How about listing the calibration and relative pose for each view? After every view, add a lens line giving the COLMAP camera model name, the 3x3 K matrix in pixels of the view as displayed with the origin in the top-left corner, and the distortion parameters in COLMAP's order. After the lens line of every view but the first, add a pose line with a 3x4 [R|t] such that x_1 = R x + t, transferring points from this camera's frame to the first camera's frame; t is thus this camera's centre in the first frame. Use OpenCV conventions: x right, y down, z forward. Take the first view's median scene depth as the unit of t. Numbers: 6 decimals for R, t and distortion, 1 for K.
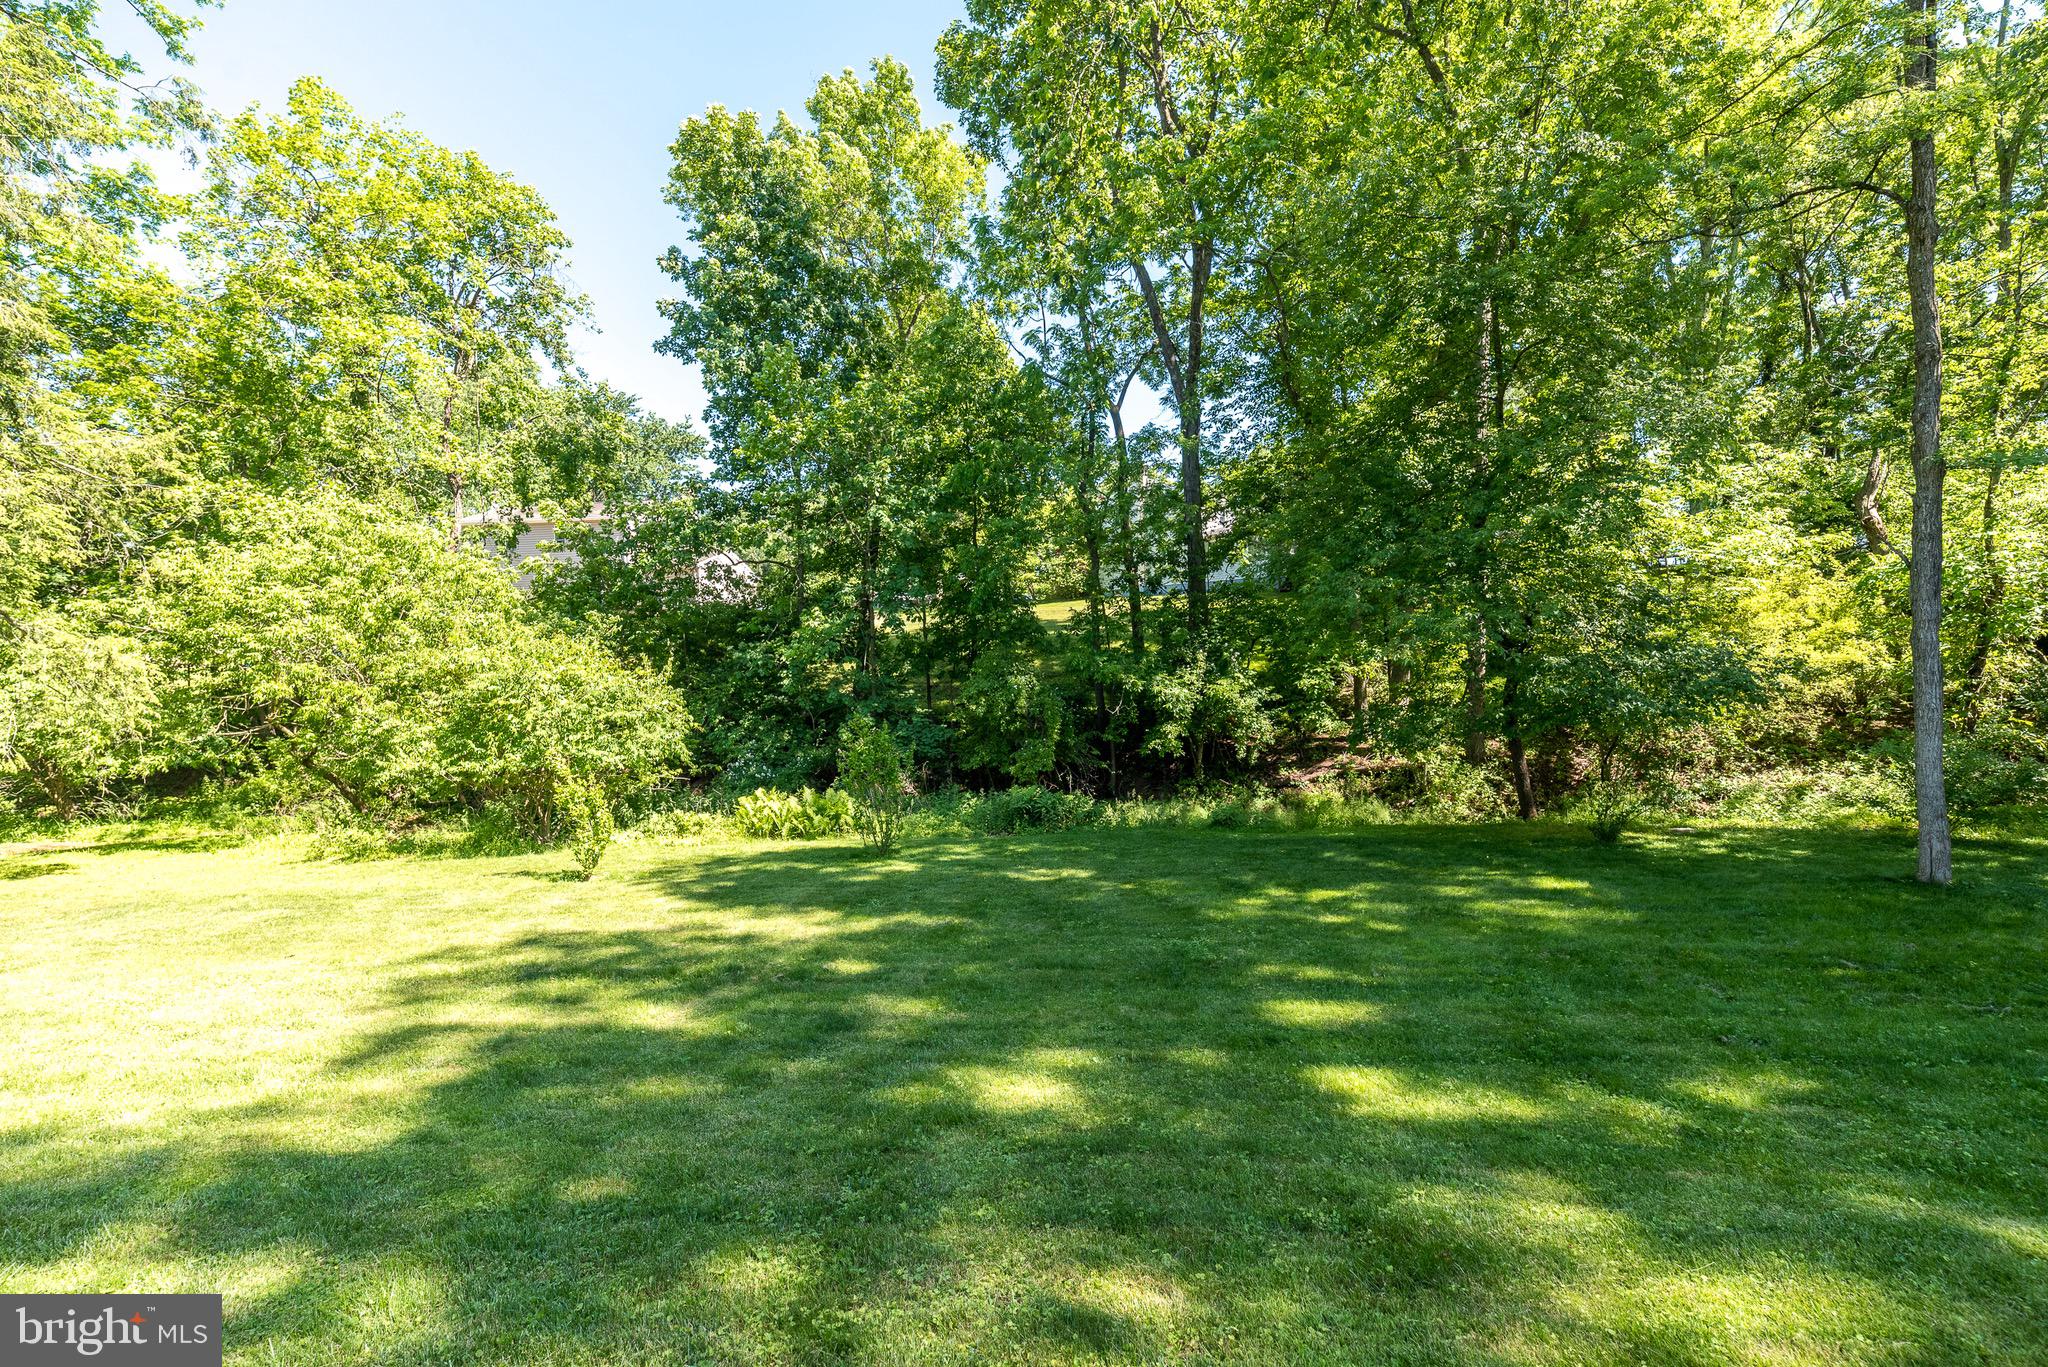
lens RADIAL K [[914.6, 0, 1040.0], [0, 914.6, 676.9], [0, 0, 1]] dist [0.007501, -0.000269]
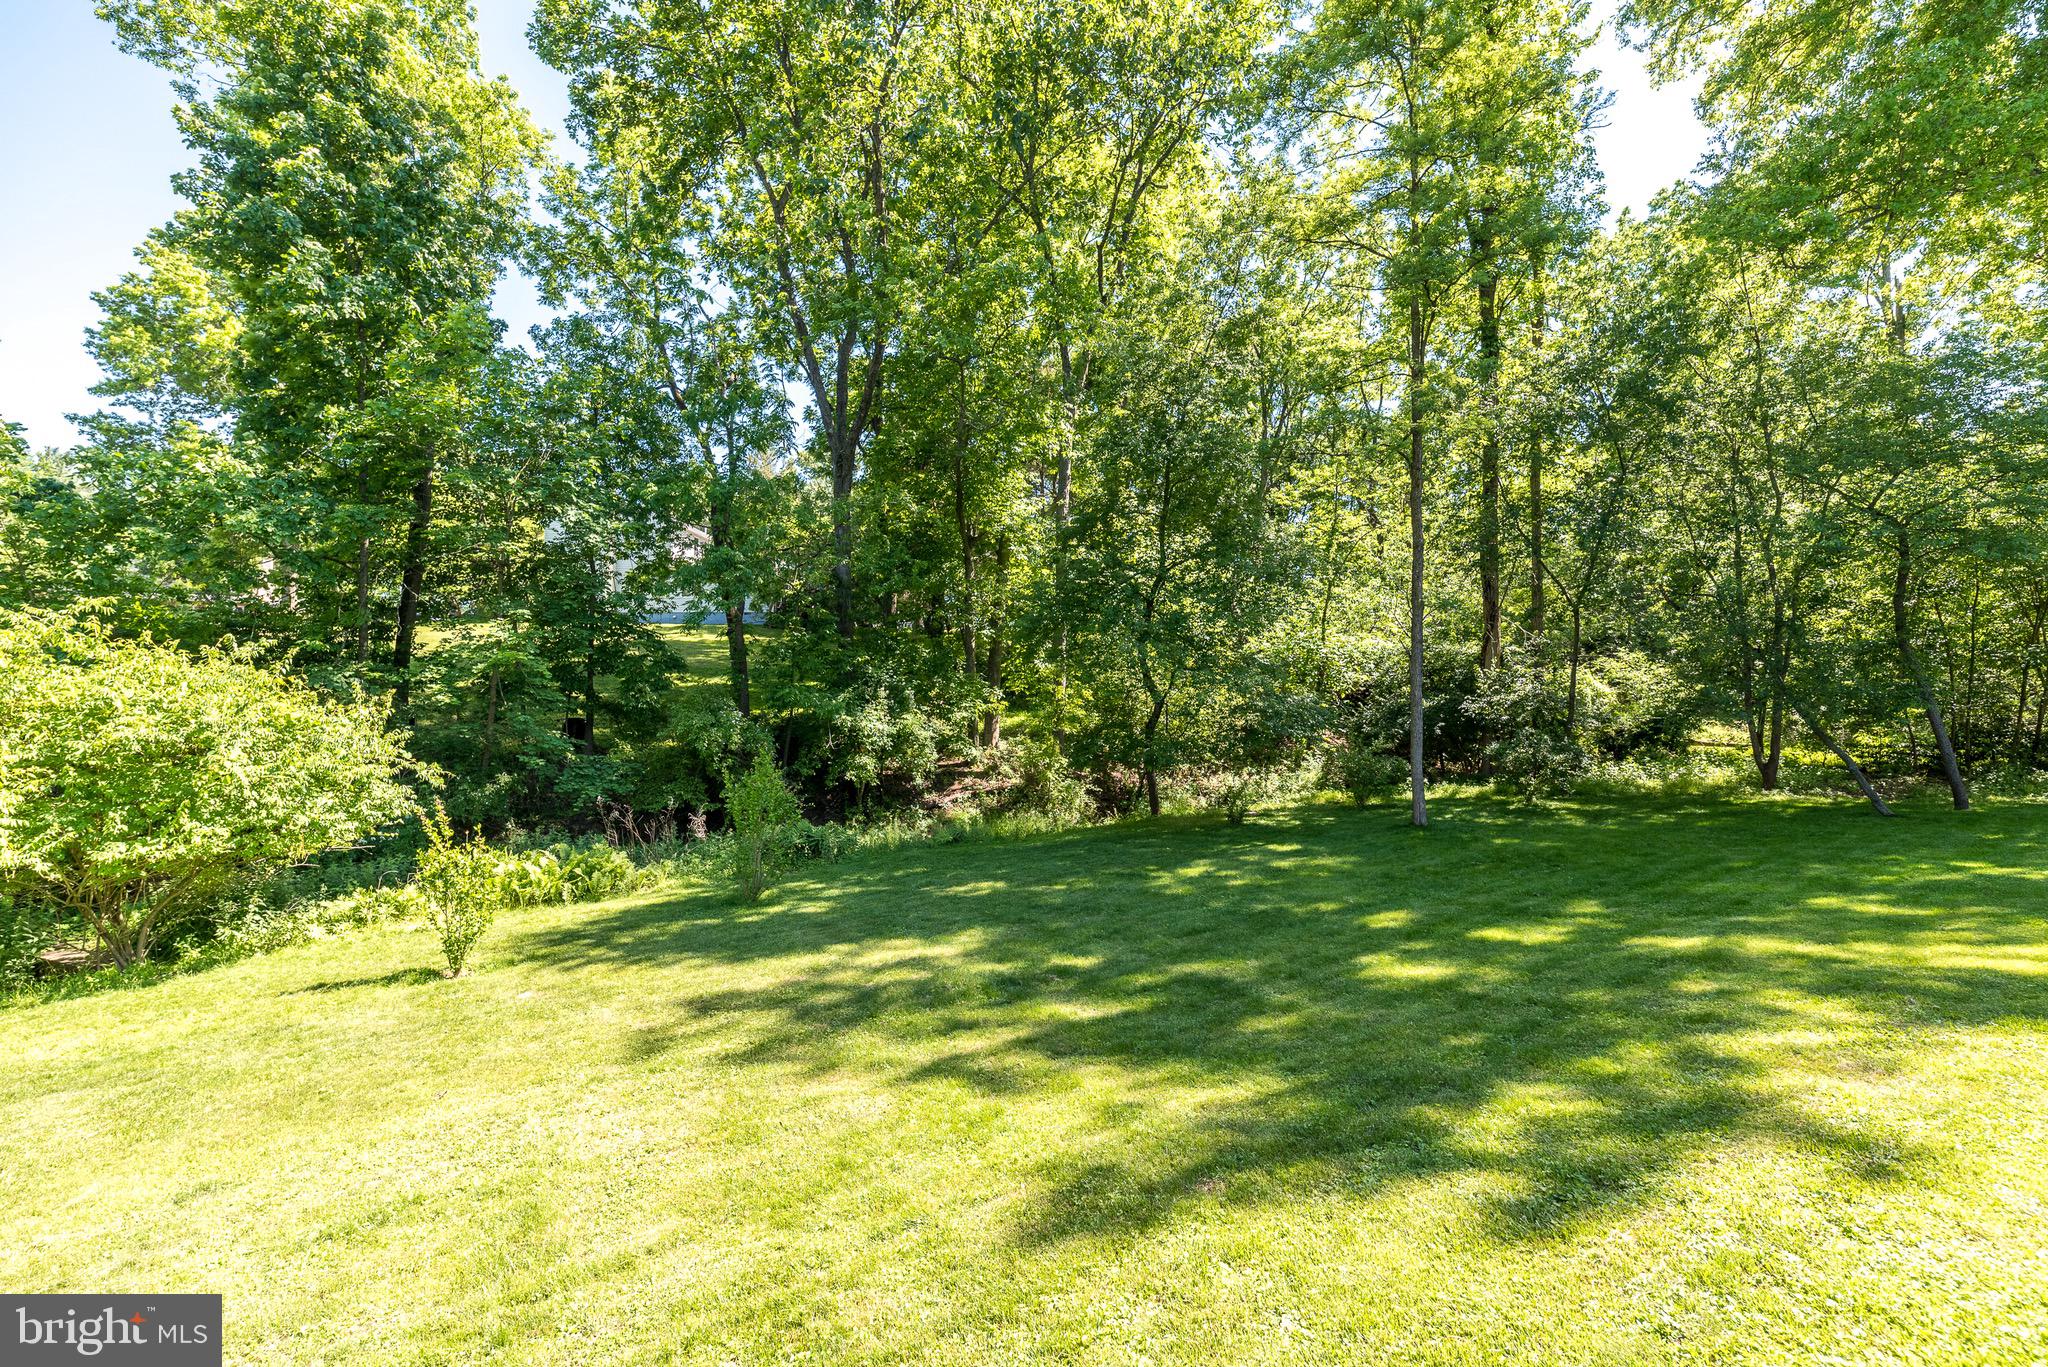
lens RADIAL K [[914.6, 0, 1019.6], [0, 914.6, 687.0], [0, 0, 1]] dist [0.007501, -0.000269]
pose [[0.750269, 0.020921, 0.660802, -0.434832], [-0.000301, 0.999510, -0.031303, 0.004203], [-0.661133, 0.023287, 0.749907, 0.072009]]
